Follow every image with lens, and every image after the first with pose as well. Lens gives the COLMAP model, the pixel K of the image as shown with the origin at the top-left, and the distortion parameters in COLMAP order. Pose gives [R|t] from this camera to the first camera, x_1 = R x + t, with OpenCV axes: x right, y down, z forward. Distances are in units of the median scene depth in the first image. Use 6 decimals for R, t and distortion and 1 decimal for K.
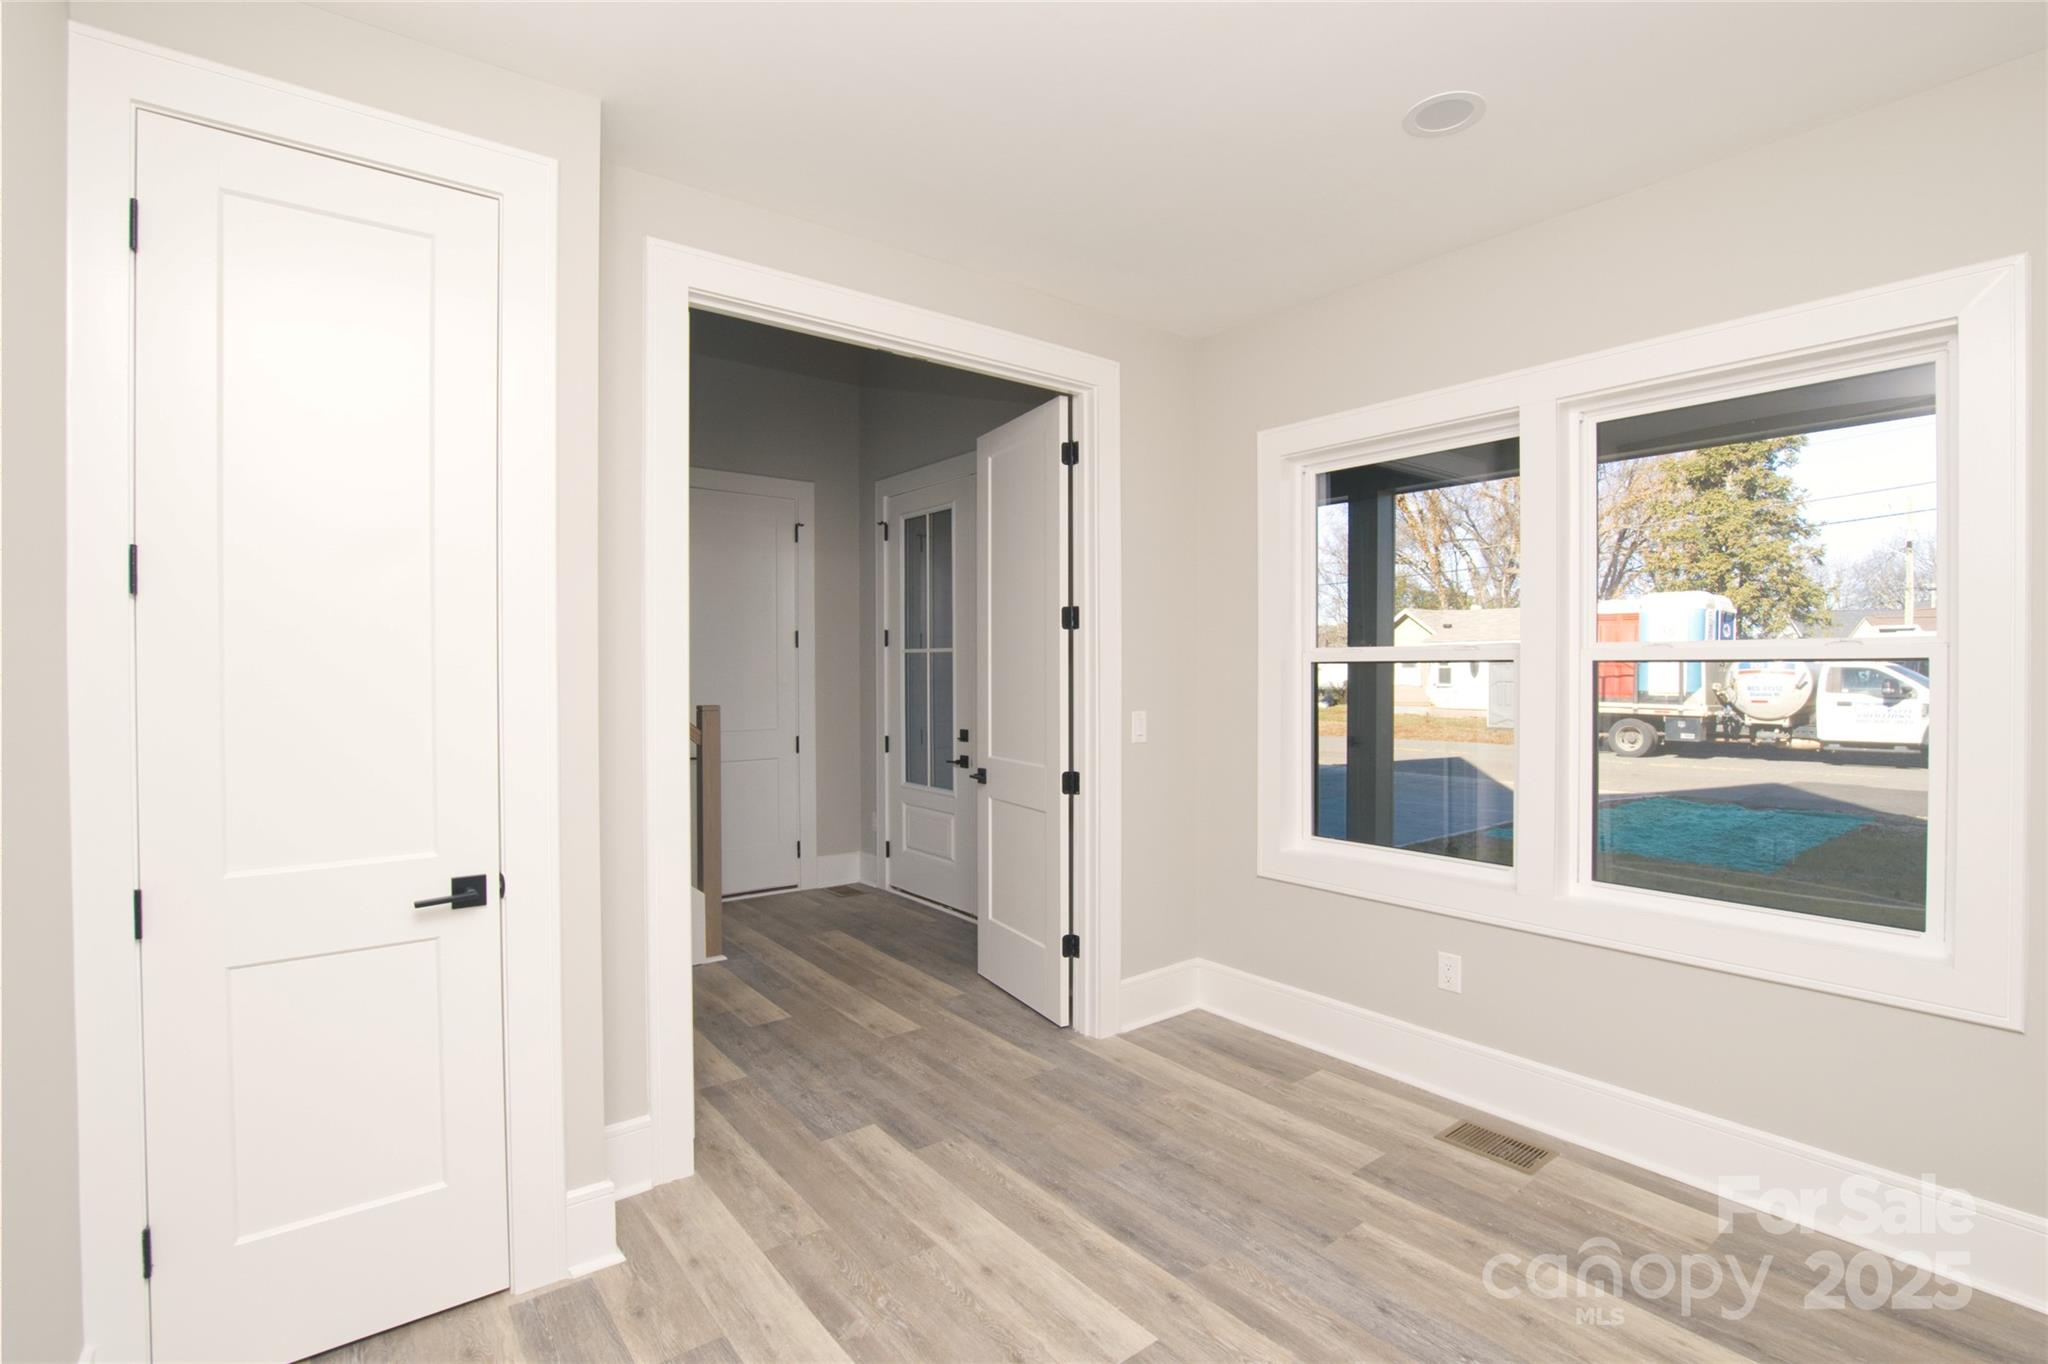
lens RADIAL K [[952.2, 0, 1023.1], [0, 952.2, 674.9], [0, 0, 1]] dist [-0.024436, 0.001092]
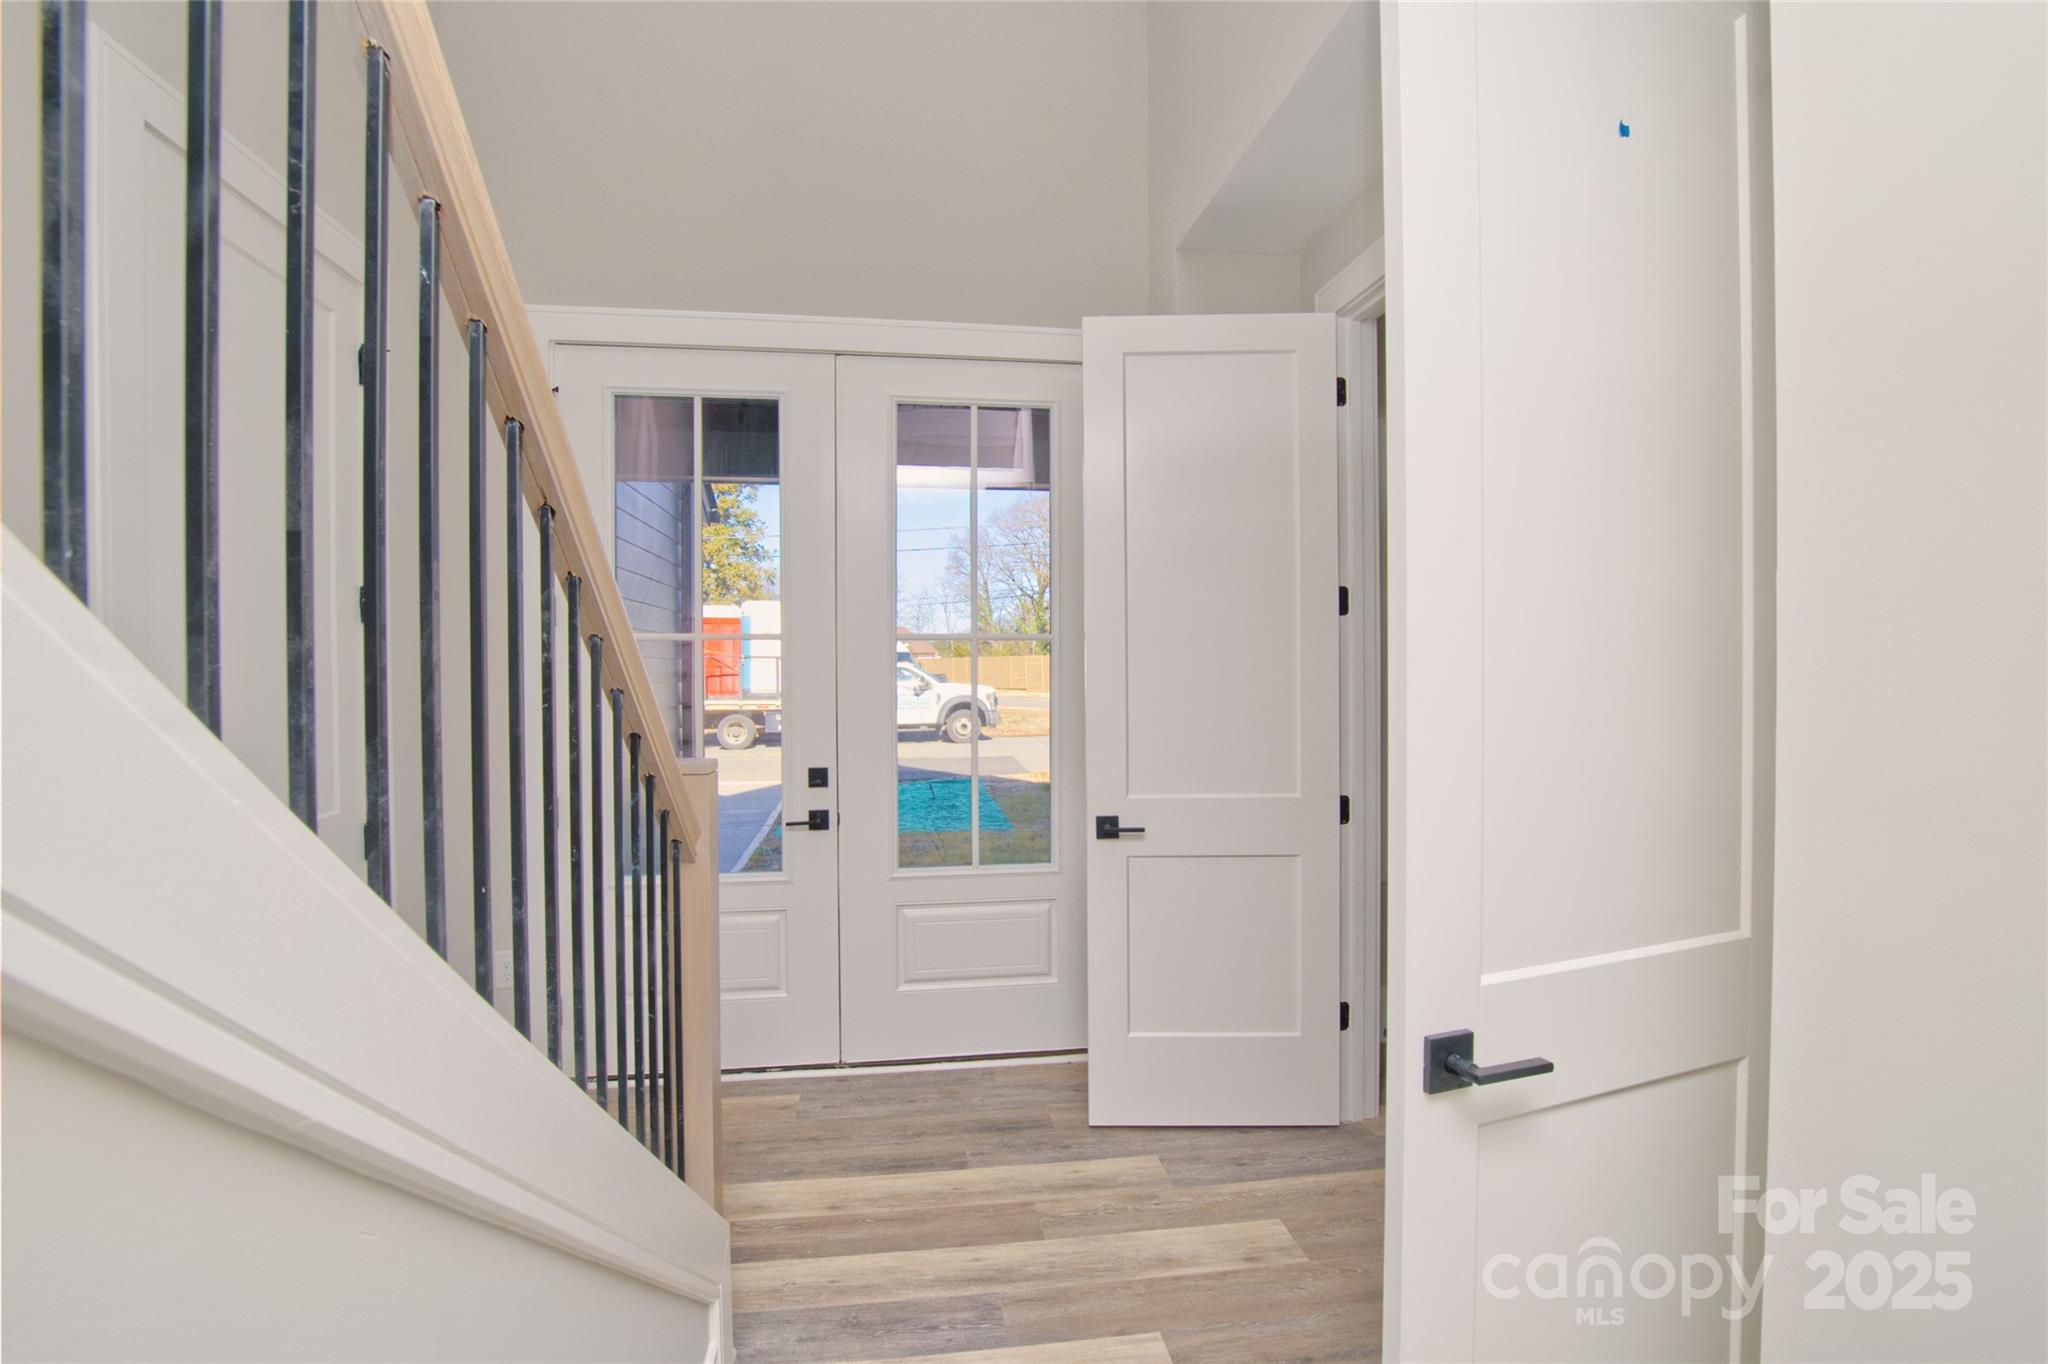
lens RADIAL K [[952.2, 0, 1023.6], [0, 952.2, 686.4], [0, 0, 1]] dist [-0.024436, 0.001092]
pose [[0.489880, -0.018300, 0.871598, -0.183591], [0.009146, 0.999833, 0.015852, -0.000979], [-0.871742, 0.000206, 0.489966, 0.205603]]
